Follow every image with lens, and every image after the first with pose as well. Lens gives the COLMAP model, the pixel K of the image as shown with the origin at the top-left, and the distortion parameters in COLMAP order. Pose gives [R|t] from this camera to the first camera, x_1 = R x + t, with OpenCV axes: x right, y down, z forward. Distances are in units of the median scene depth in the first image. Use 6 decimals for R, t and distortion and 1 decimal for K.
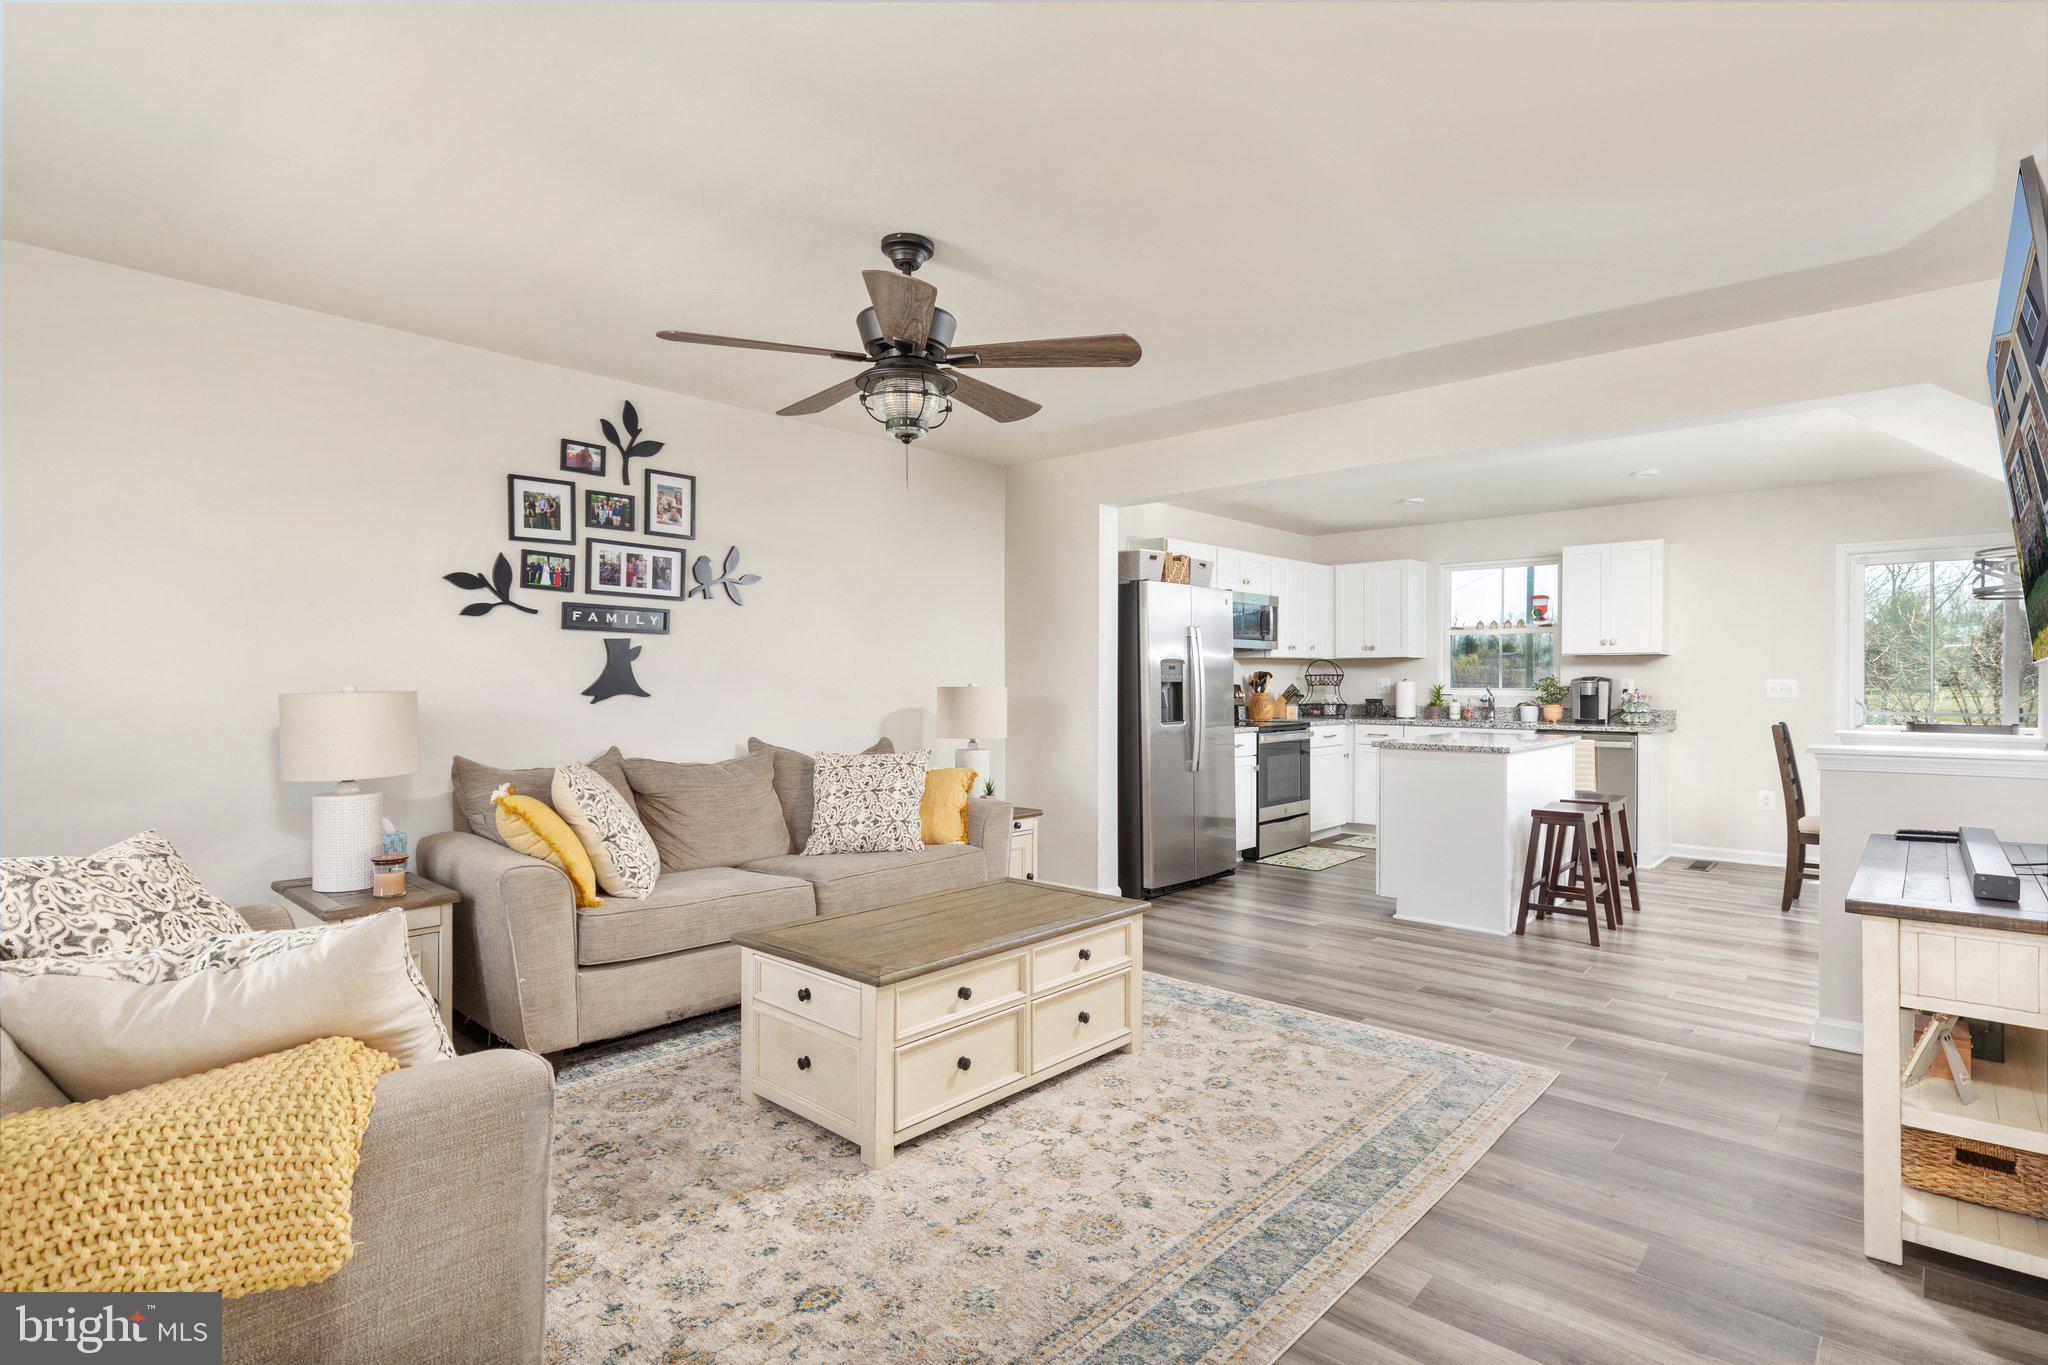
lens RADIAL K [[1026.6, 0, 1033.4], [0, 1026.6, 673.7], [0, 0, 1]] dist [-0.004626, -0.000055]
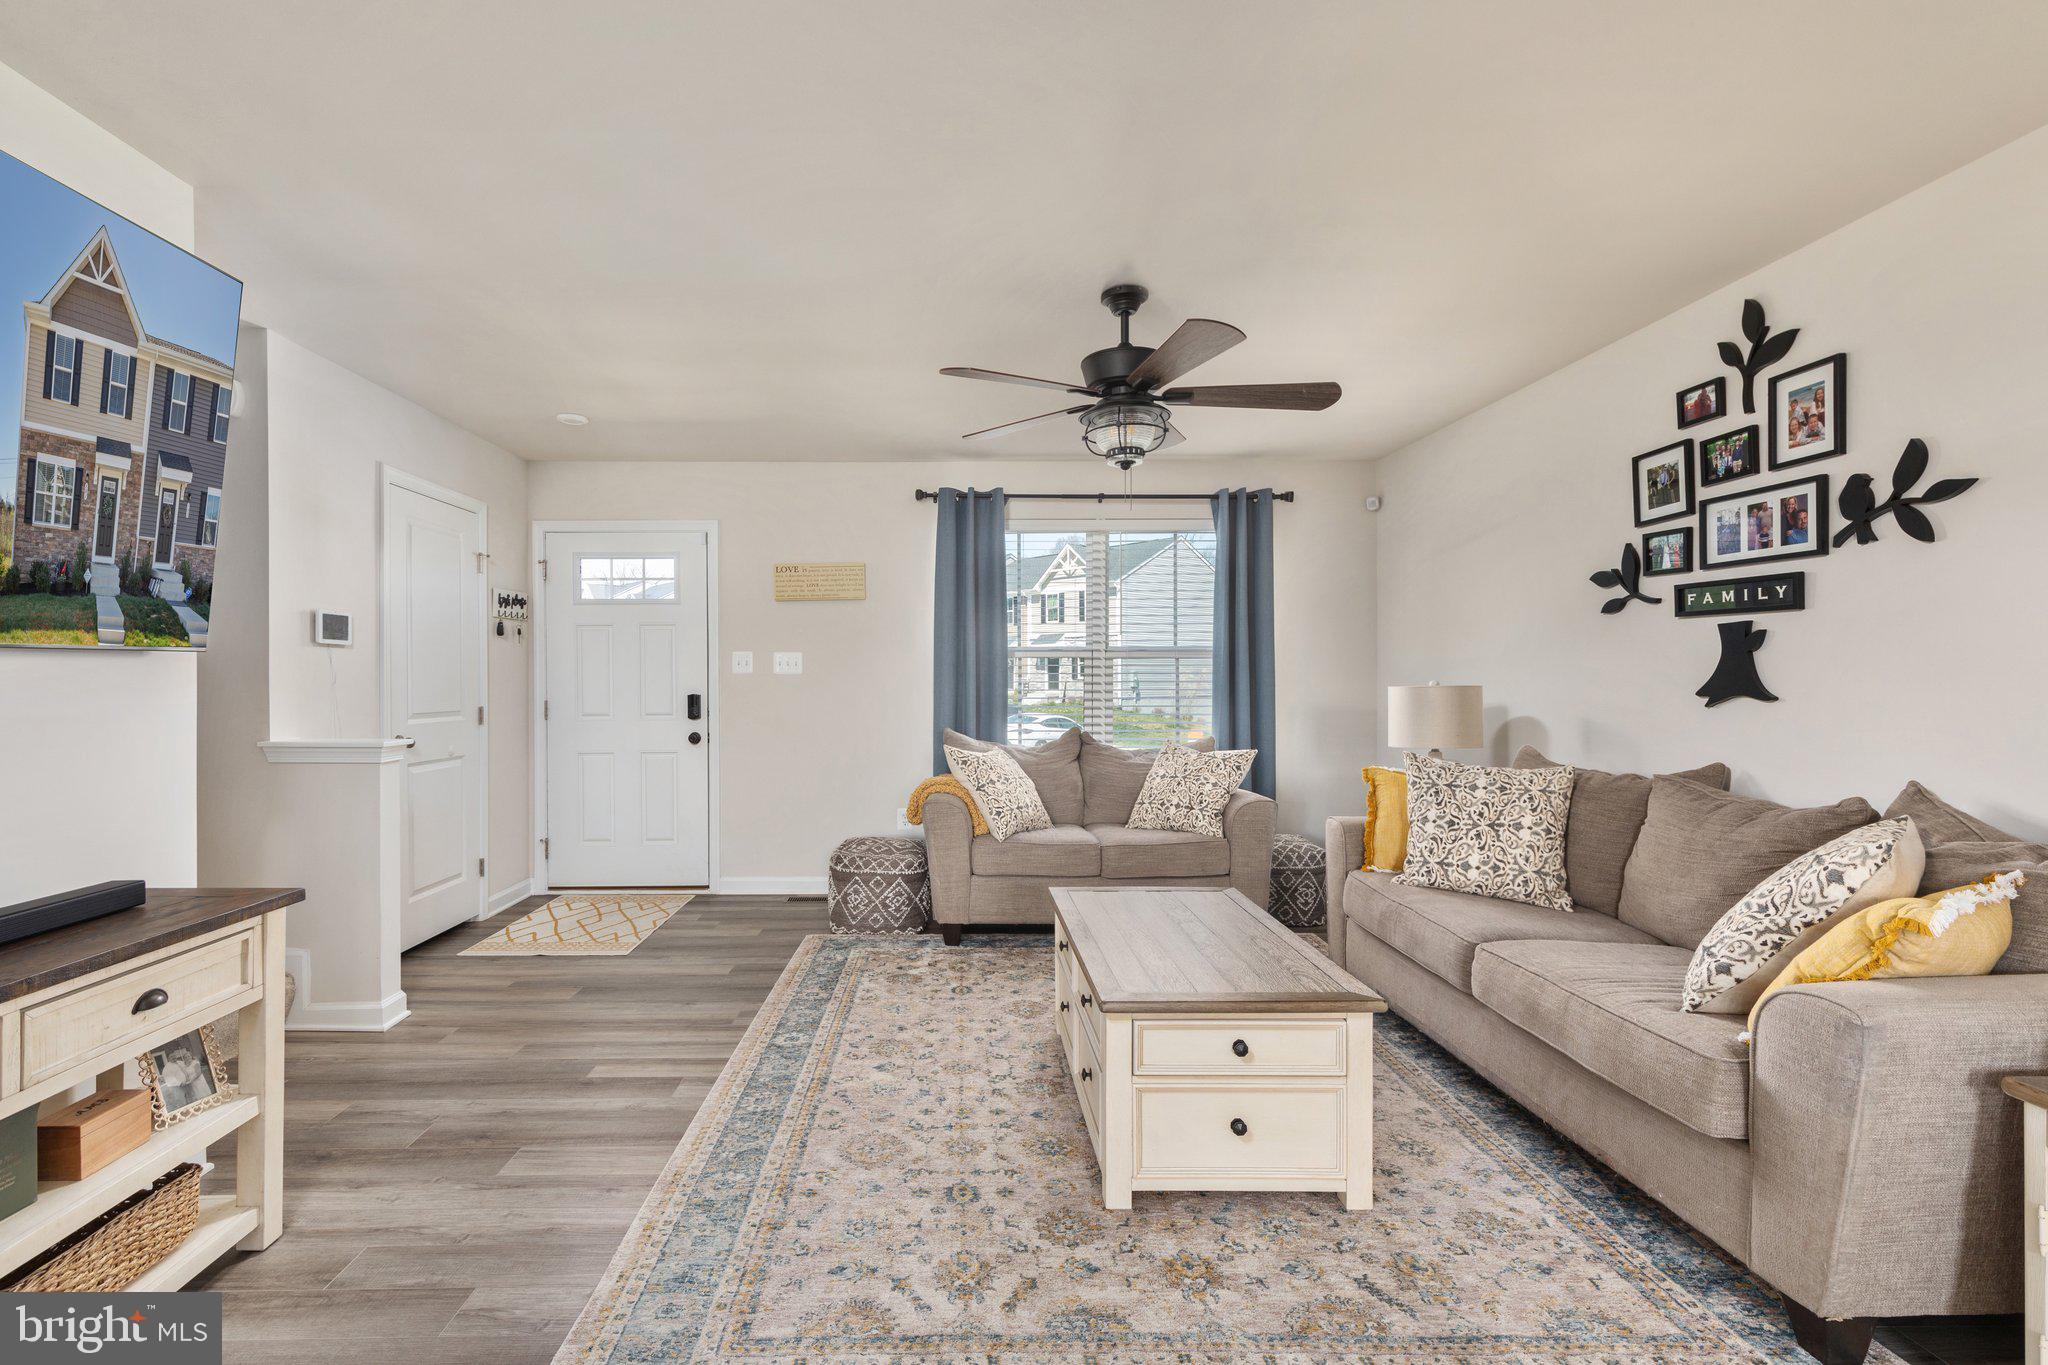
lens RADIAL K [[932.6, 0, 945.9], [0, 932.6, 678.6], [0, 0, 1]] dist [0.001558, -0.000145]
pose [[-0.747524, 0.004020, -0.664222, 0.499079], [0.007557, 0.999968, -0.002452, 0.004877], [0.664191, -0.006853, -0.747531, 1.151822]]
